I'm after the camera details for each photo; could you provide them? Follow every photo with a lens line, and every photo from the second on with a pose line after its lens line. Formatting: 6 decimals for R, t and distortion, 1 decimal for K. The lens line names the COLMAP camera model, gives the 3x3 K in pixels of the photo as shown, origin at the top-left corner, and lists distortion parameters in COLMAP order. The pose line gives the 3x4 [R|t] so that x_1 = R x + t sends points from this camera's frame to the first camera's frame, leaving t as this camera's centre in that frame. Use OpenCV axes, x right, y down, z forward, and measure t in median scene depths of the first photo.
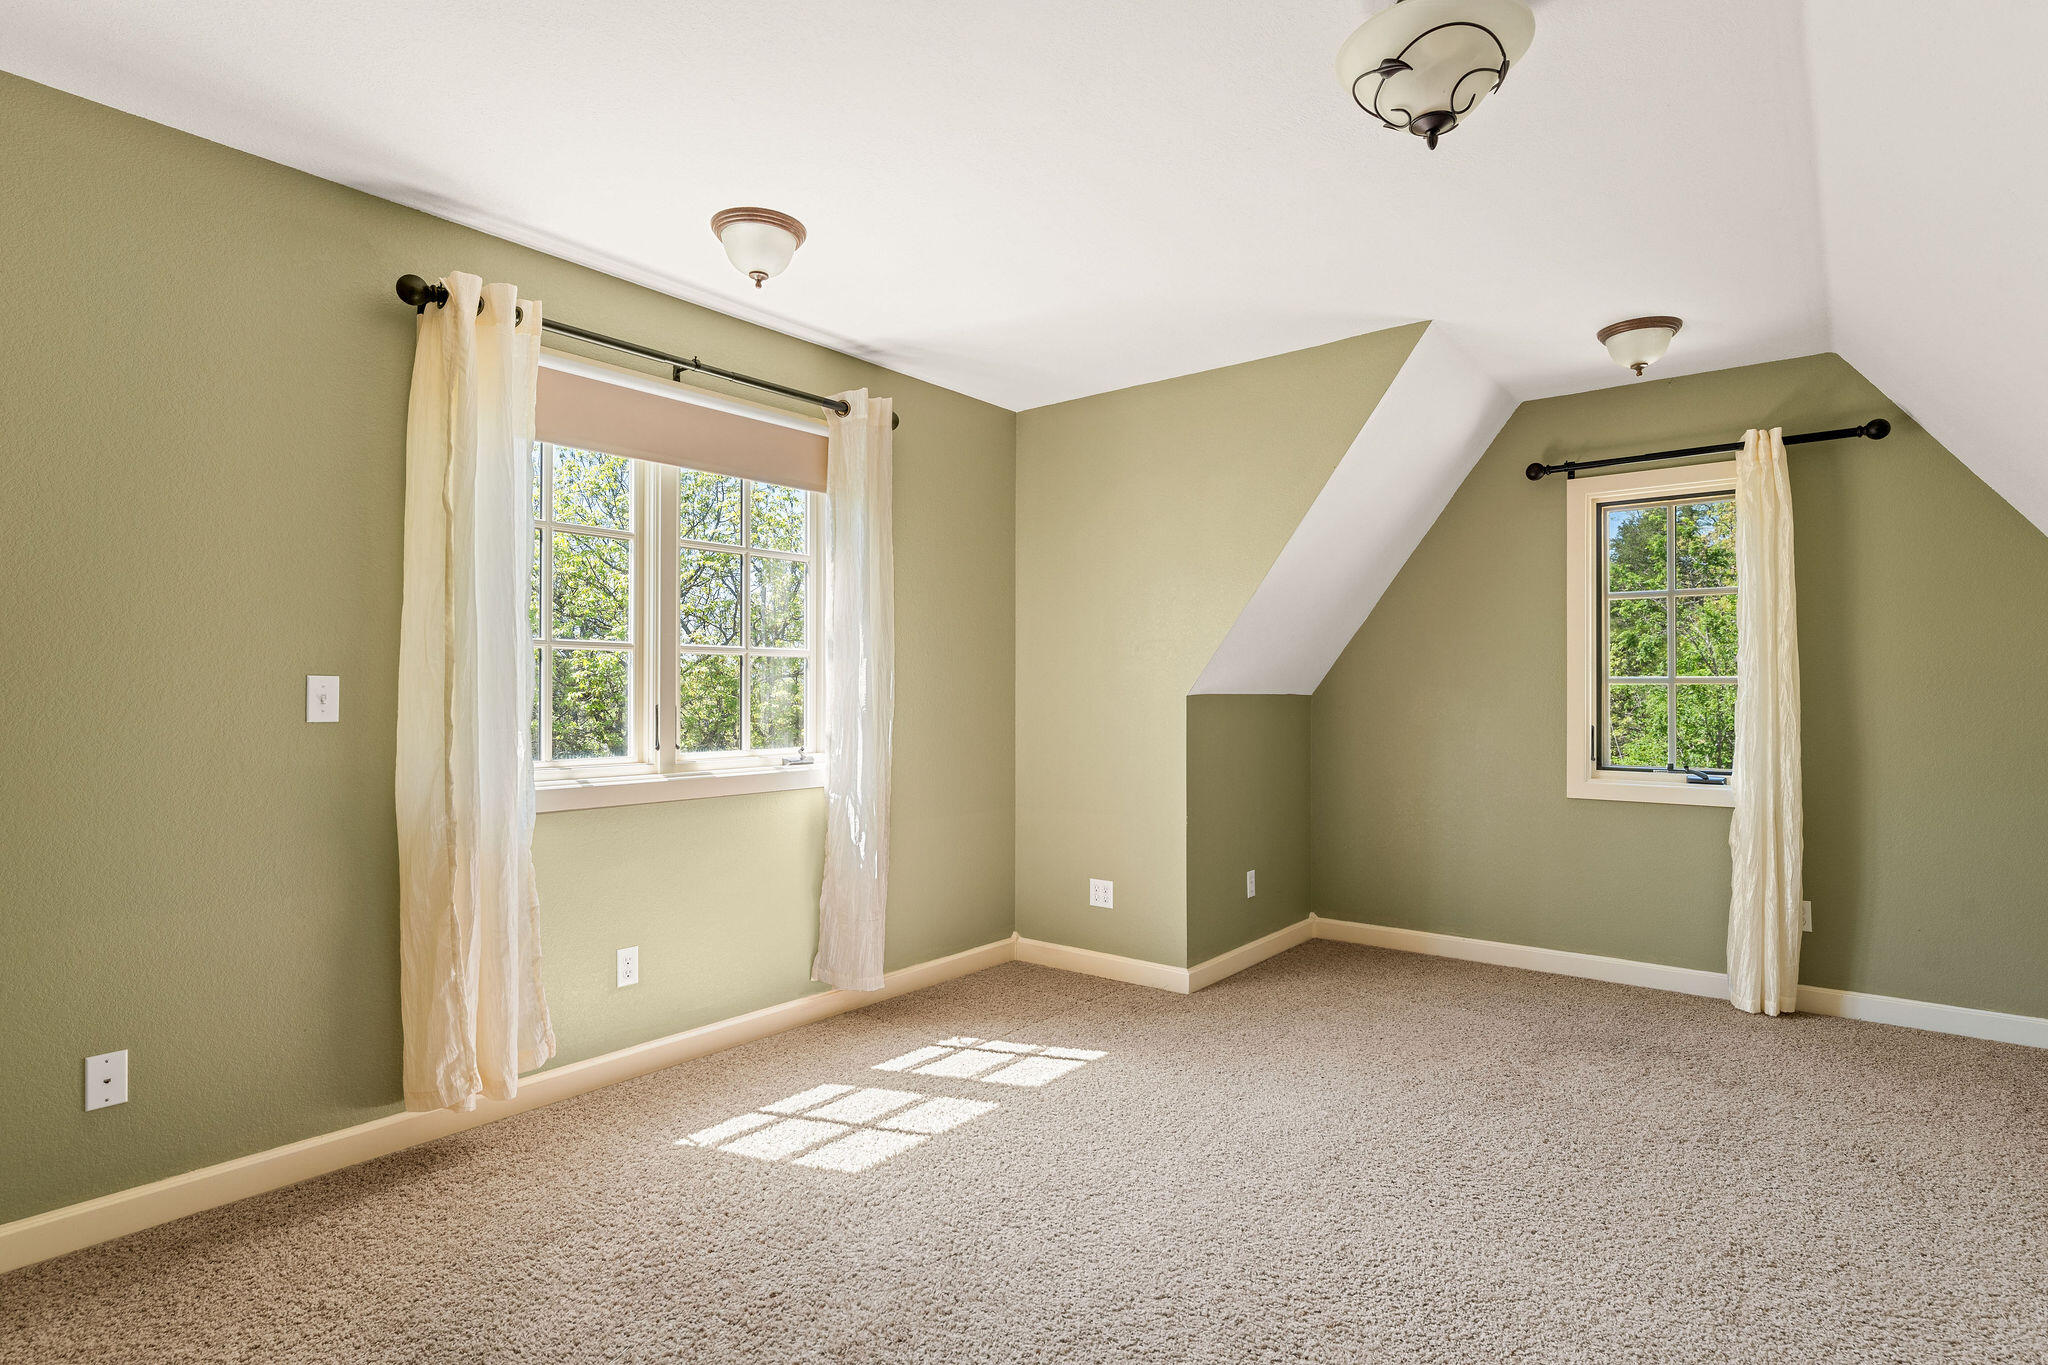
lens RADIAL K [[1038.2, 0, 1021.2], [0, 1038.2, 688.5], [0, 0, 1]] dist [-0.001099, 0.000057]
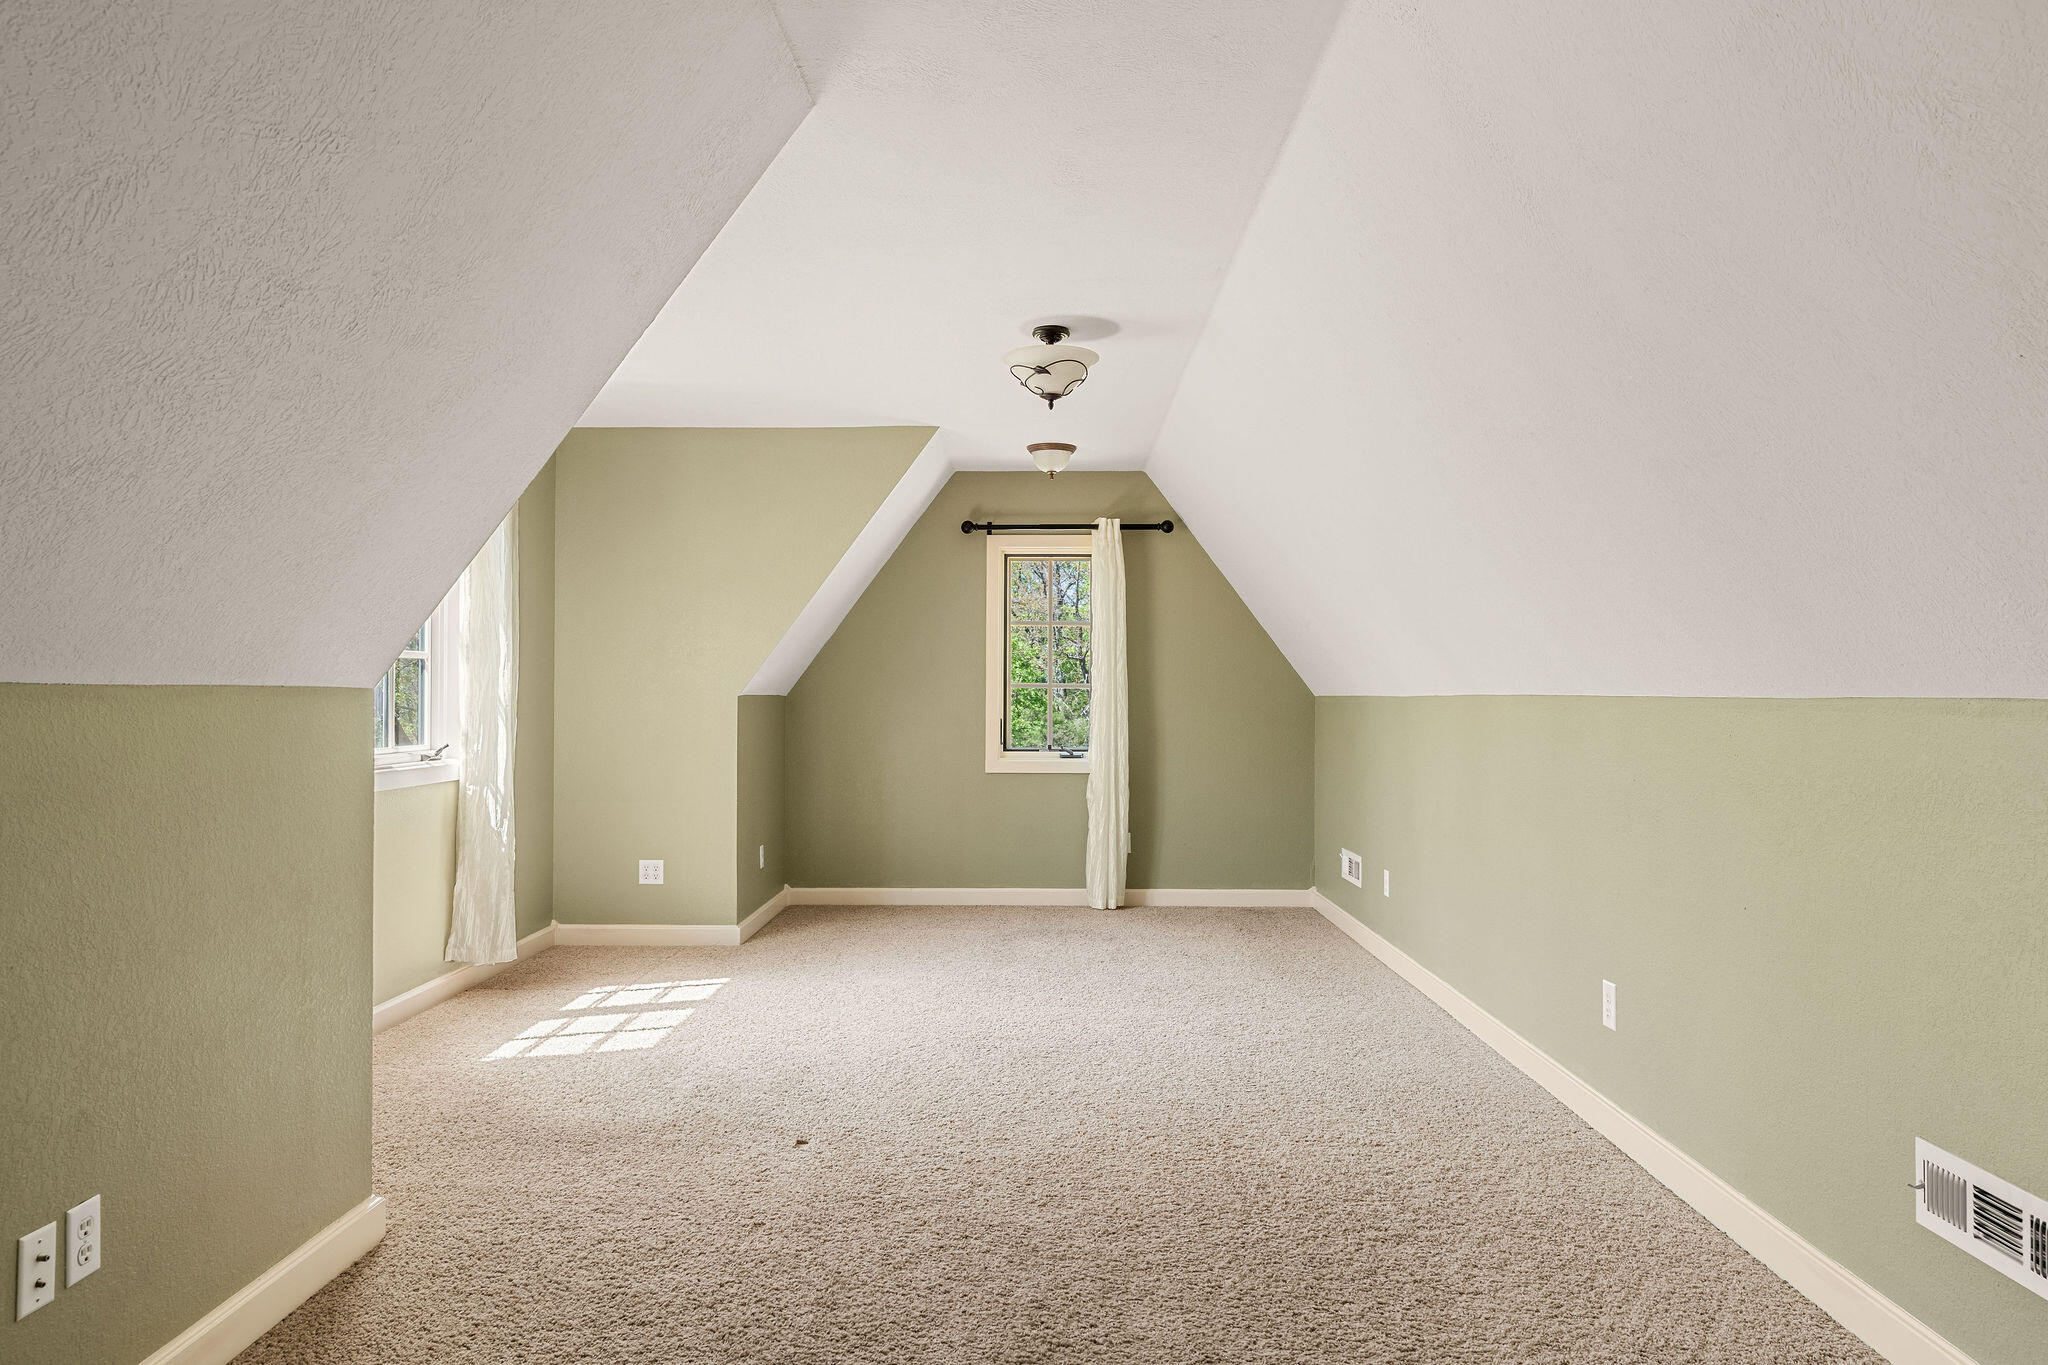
lens RADIAL K [[1349.7, 0, 1015.9], [0, 1349.7, 686.5], [0, 0, 1]] dist [-0.000294, 0.001470]
pose [[0.792703, 0.005054, 0.609587, -0.580648], [-0.004115, 0.999987, -0.002940, -0.001036], [-0.609594, -0.000178, 0.792714, -0.463591]]
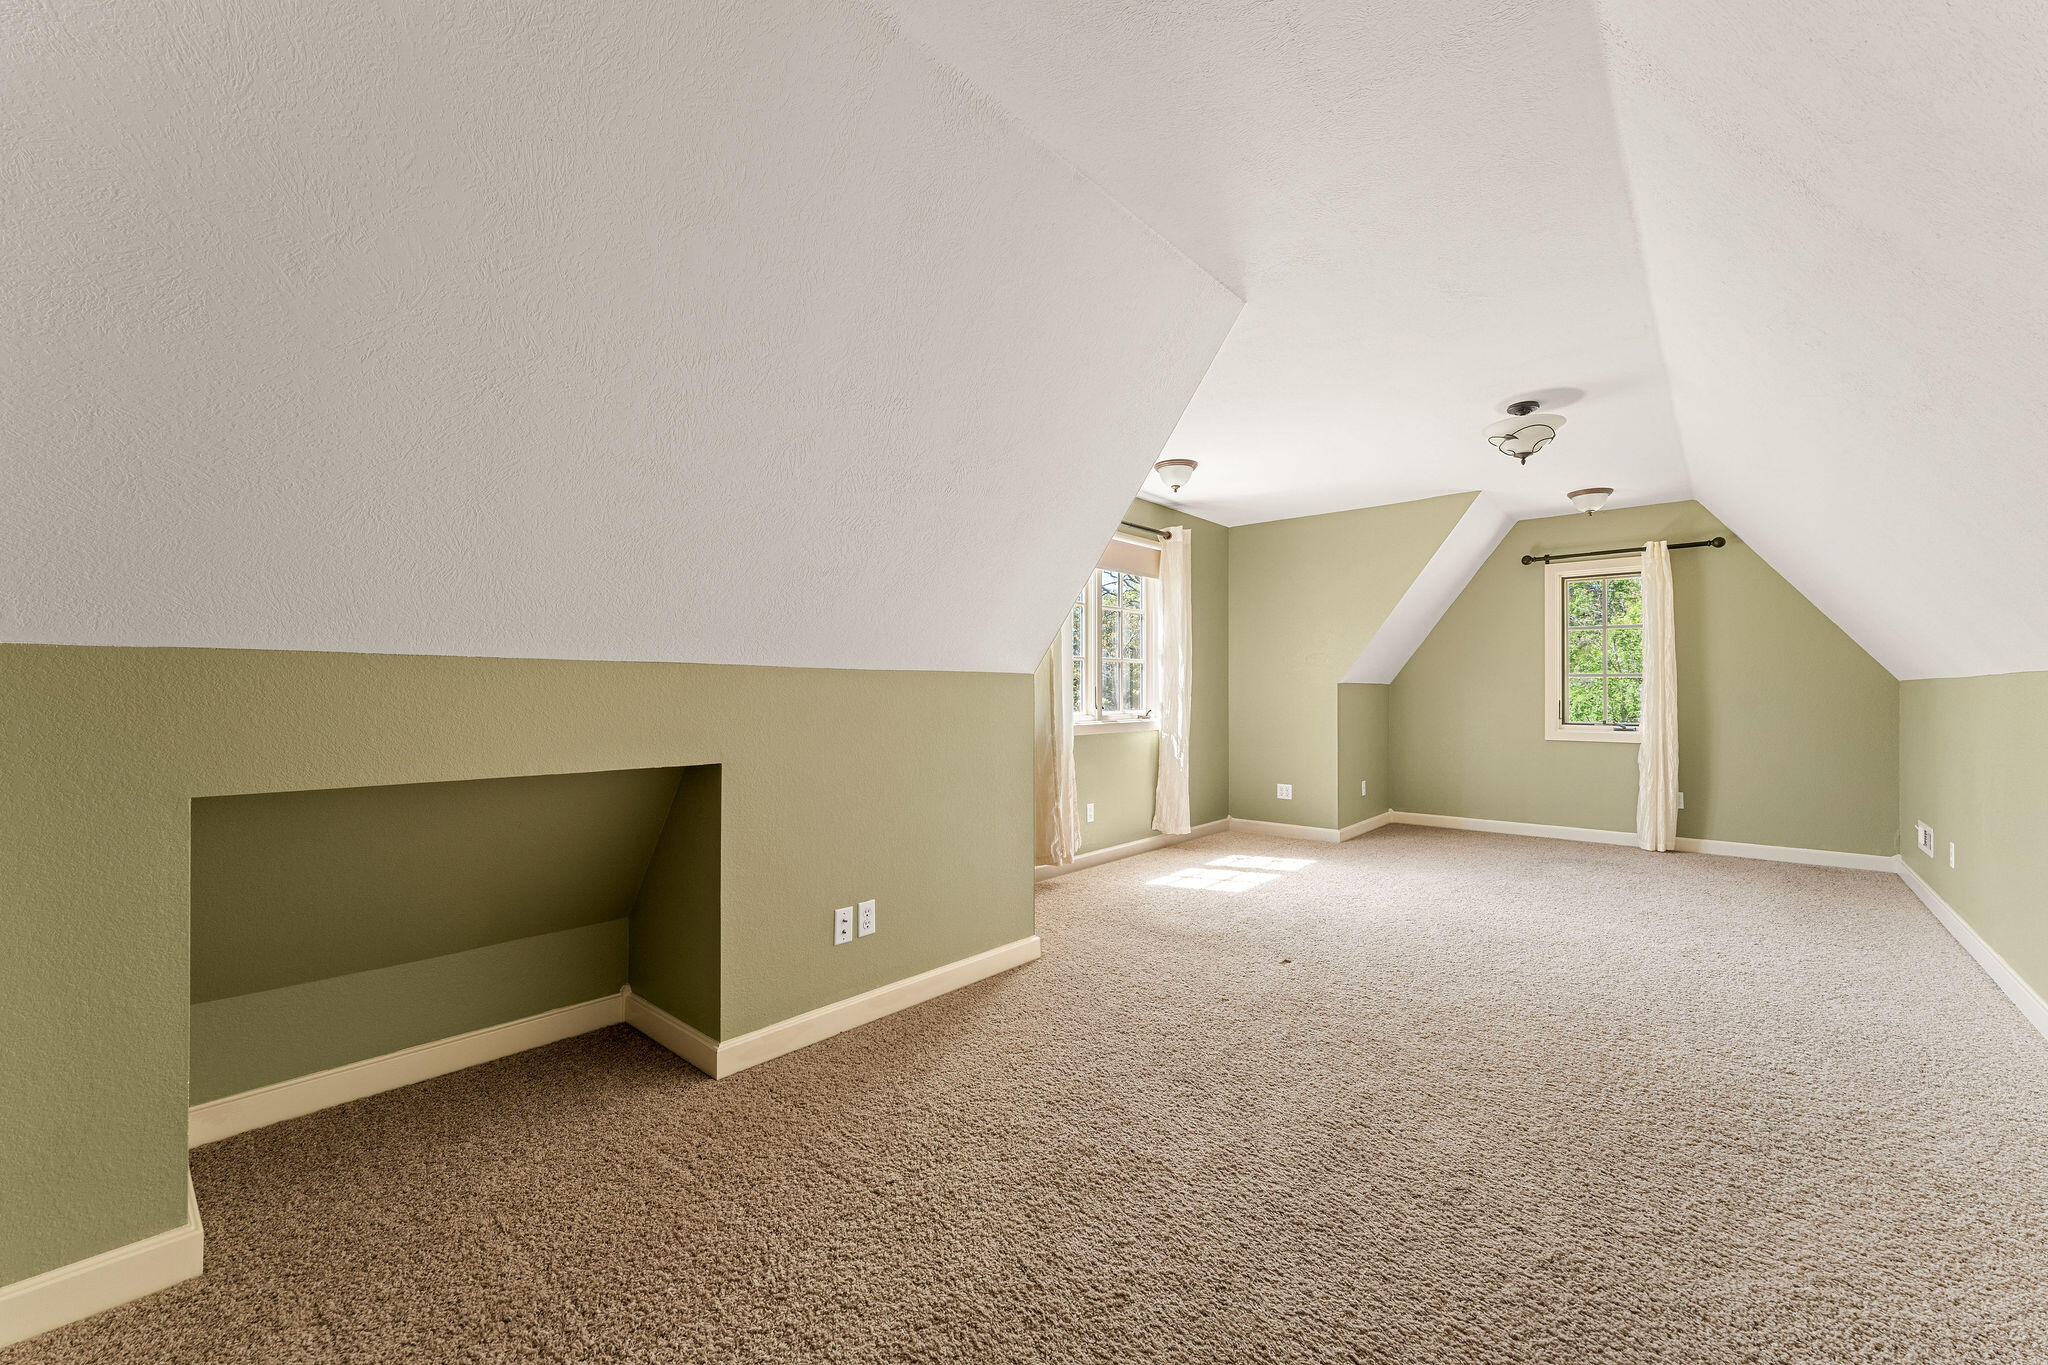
lens RADIAL K [[812.0, 0, 1021.8], [0, 812.0, 688.2], [0, 0, 1]] dist [-0.000238, -0.000568]
pose [[0.999032, -0.001017, -0.043977, -0.374792], [0.001083, 0.999998, 0.001467, 0.013698], [0.043975, -0.001513, 0.999031, -0.527510]]
